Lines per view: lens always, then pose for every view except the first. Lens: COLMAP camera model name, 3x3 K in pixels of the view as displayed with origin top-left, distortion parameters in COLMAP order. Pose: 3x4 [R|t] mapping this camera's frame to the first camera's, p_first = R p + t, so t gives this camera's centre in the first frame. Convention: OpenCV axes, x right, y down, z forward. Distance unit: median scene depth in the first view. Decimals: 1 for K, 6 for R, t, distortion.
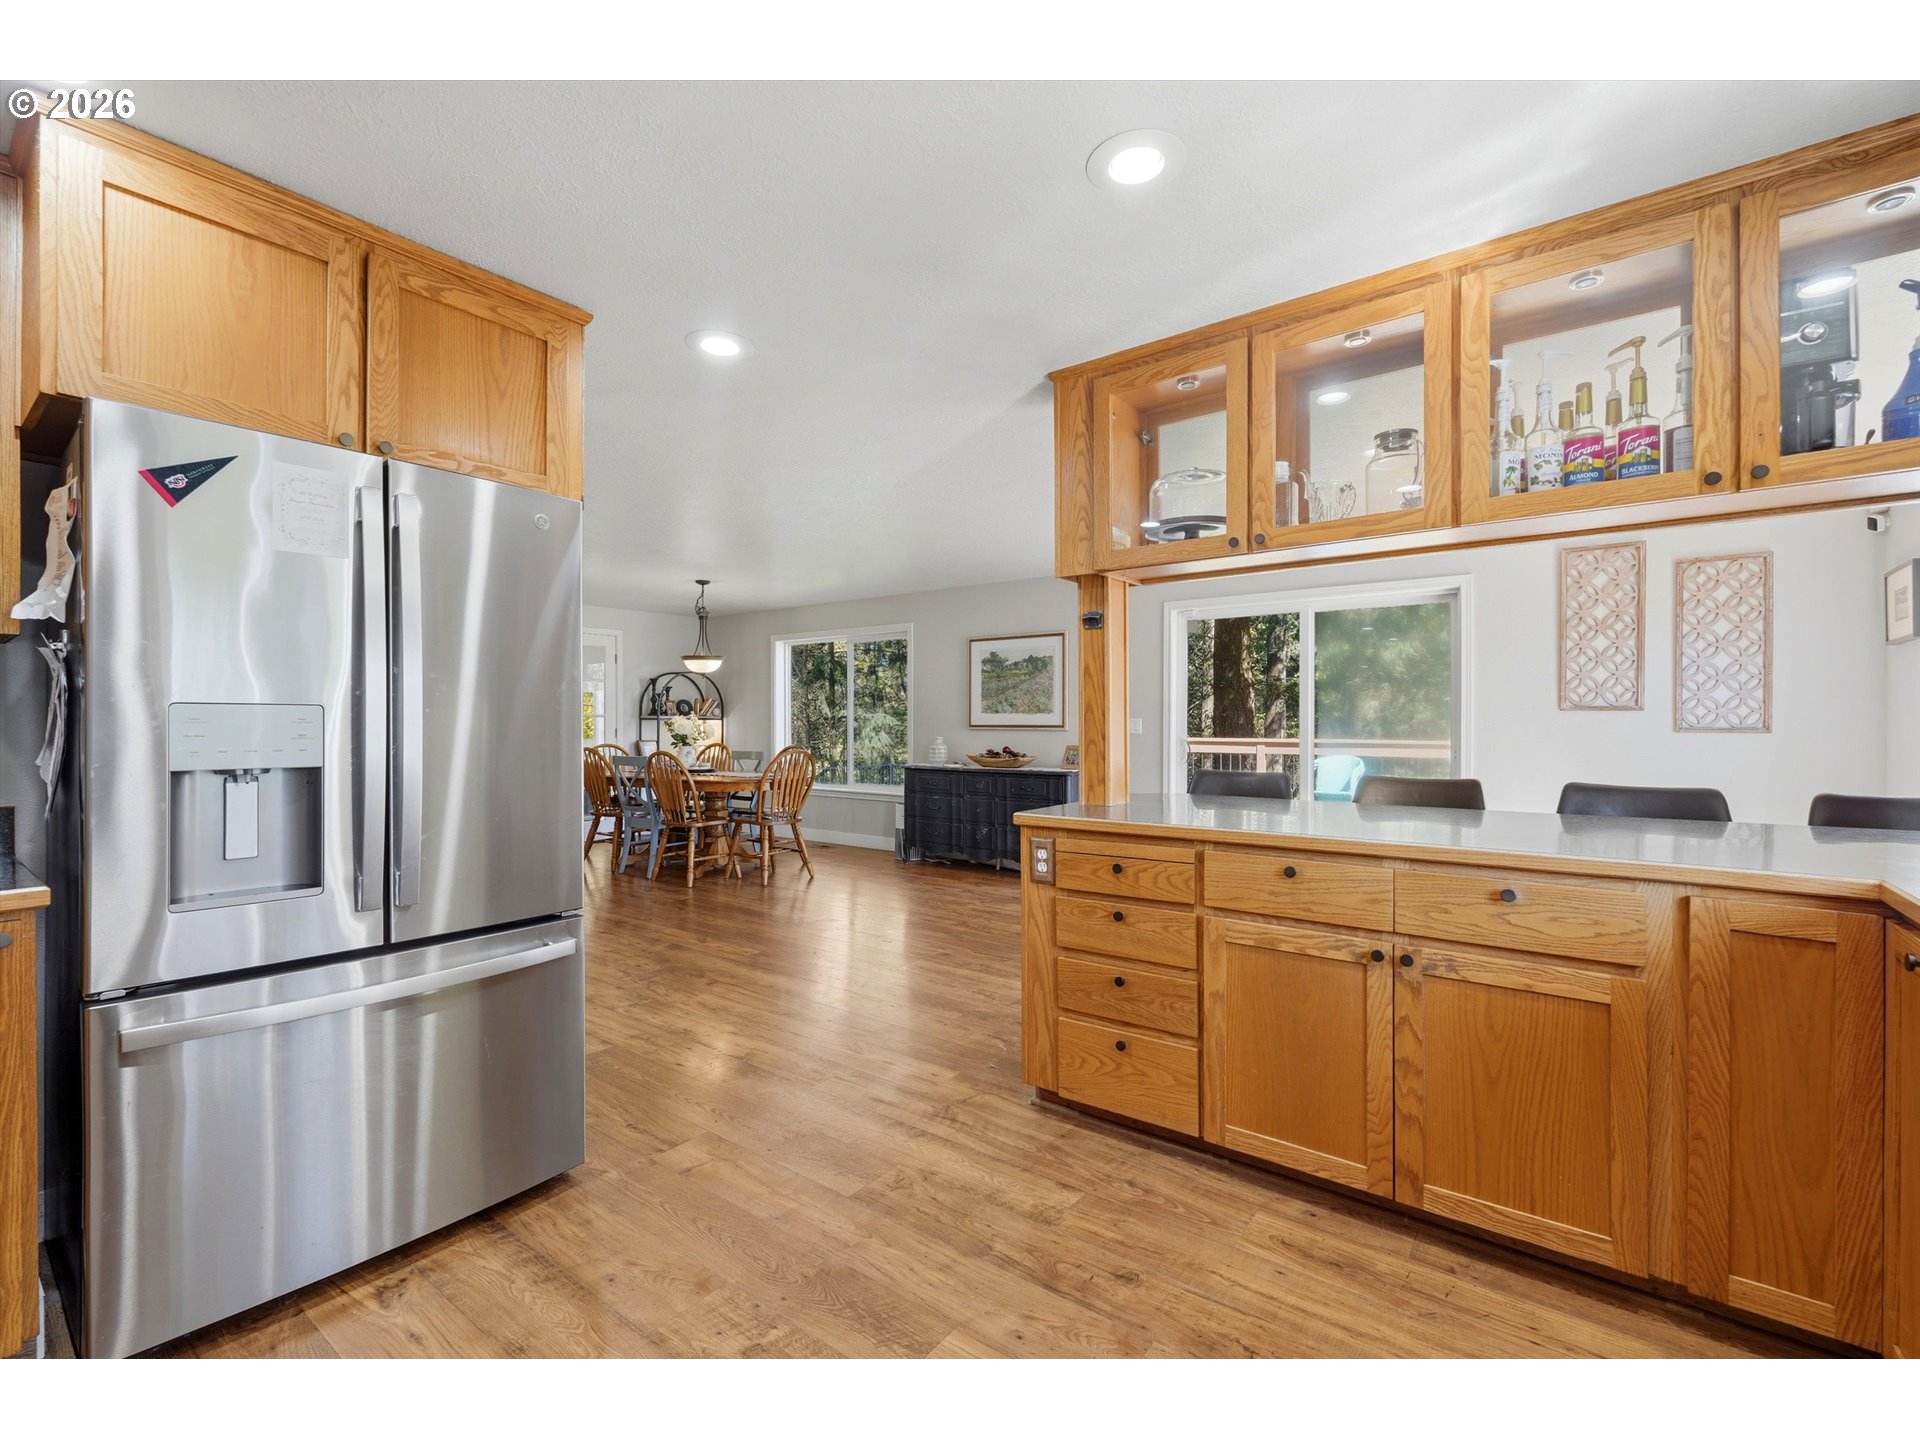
lens RADIAL K [[836.8, 0, 960.0], [0, 836.8, 720.0], [0, 0, 1]] dist [-0.001908, -0.000249]
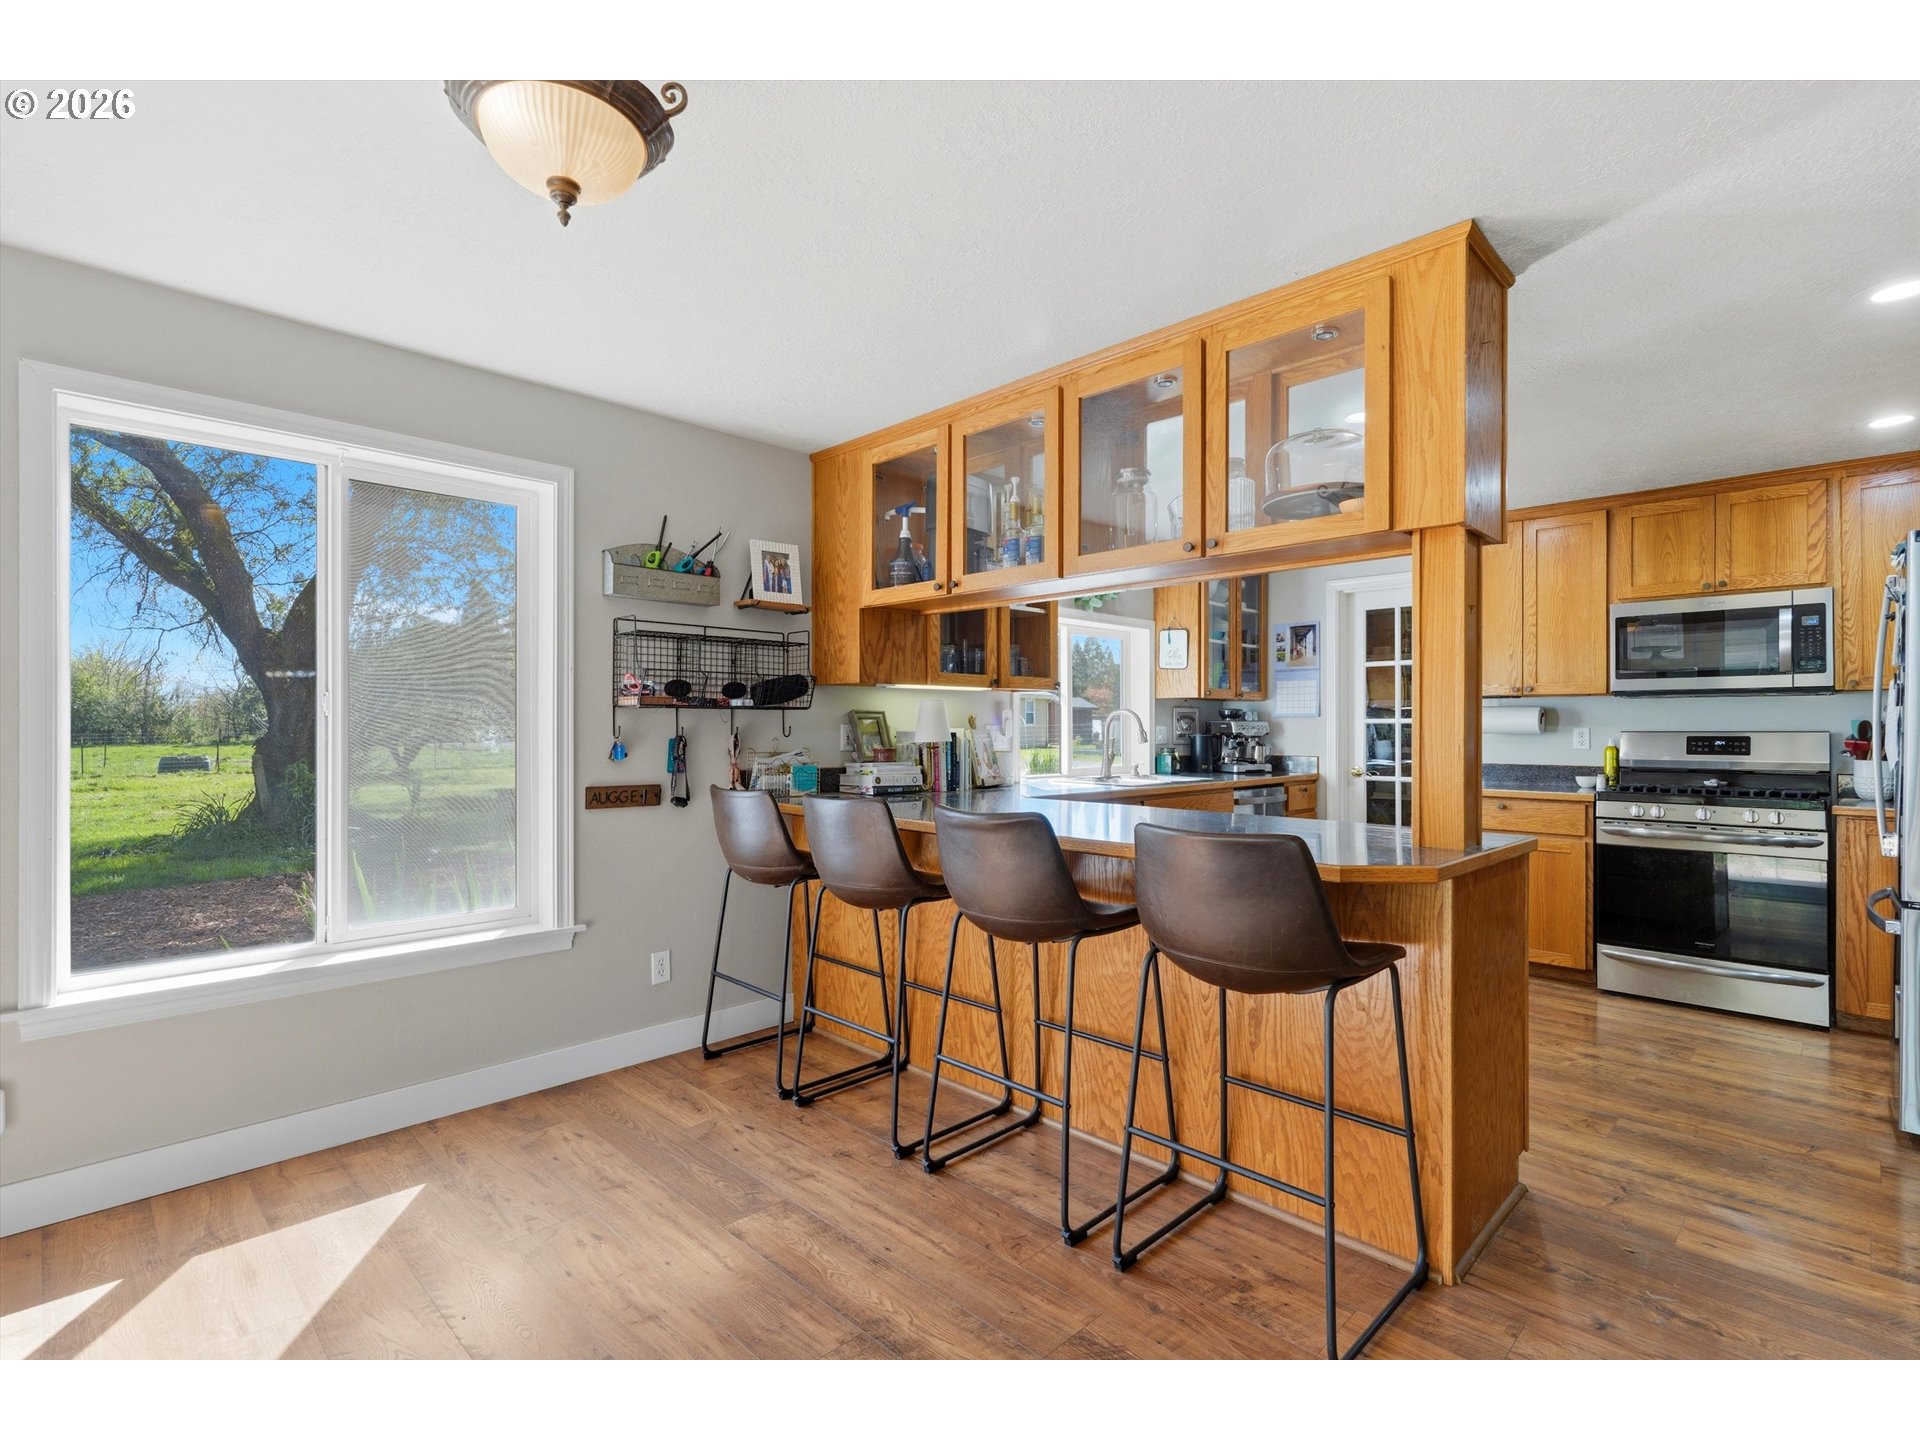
lens RADIAL K [[897.3, 0, 960.0], [0, 897.3, 720.0], [0, 0, 1]] dist [-0.002369, -0.000583]
pose [[-0.991015, 0.001099, 0.133749, 0.583211], [0.000170, 0.999976, -0.006955, -0.005055], [-0.133754, -0.006869, -0.990991, 2.187459]]
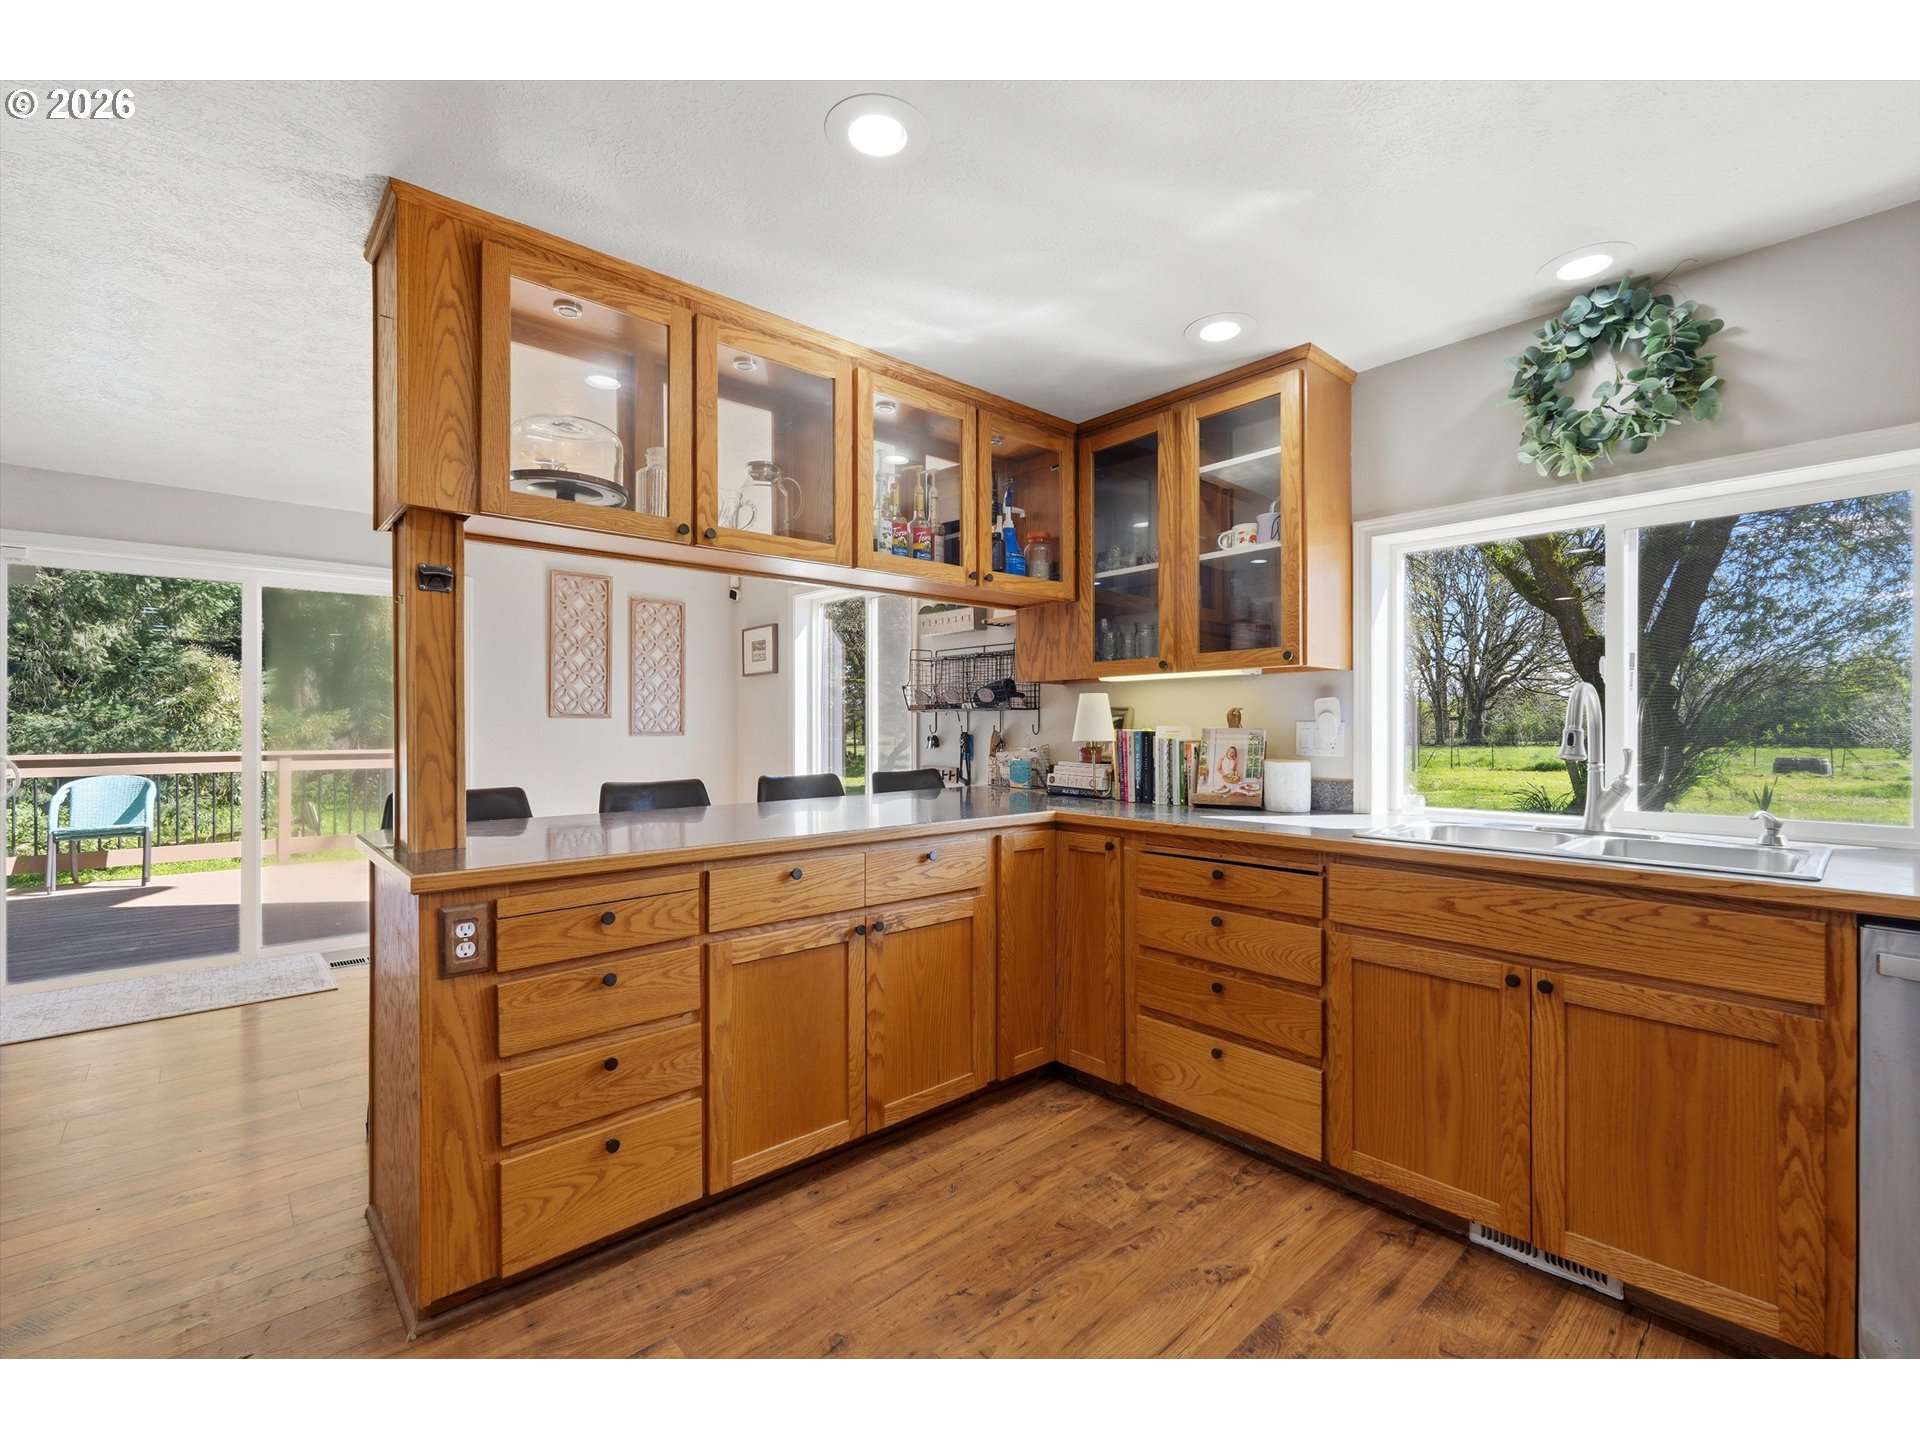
lens RADIAL K [[839.9, 0, 961.4], [0, 839.9, 726.4], [0, 0, 1]] dist [0.000454, 0.000051]
pose [[0.186962, 0.001735, 0.982366, -0.516643], [-0.001607, 0.999998, -0.001460, 0.002026], [-0.982366, -0.001306, 0.186964, 0.543708]]
